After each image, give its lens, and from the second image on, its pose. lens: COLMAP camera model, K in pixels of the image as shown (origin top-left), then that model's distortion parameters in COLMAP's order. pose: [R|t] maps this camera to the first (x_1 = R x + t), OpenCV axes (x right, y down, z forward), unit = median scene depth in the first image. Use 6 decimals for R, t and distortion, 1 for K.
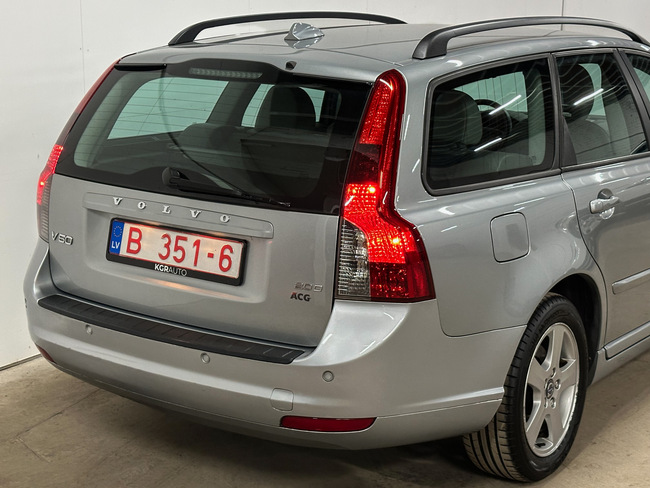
lens RADIAL K [[1185.2, 0, 325.0], [0, 1185.2, 244.0], [0, 0, 1]] dist [0.048501, 0.181352]
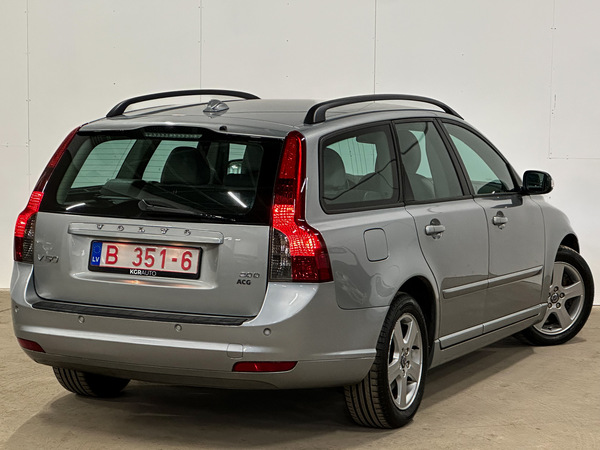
lens RADIAL K [[1691.3, 0, 300.0], [0, 1691.3, 225.0], [0, 0, 1]] dist [-0.077258, -0.349471]
pose [[0.984308, -0.021007, 0.175204, -0.295672], [0.039577, 0.993875, -0.103178, 0.179401], [-0.171963, 0.108493, 0.979111, -1.004318]]
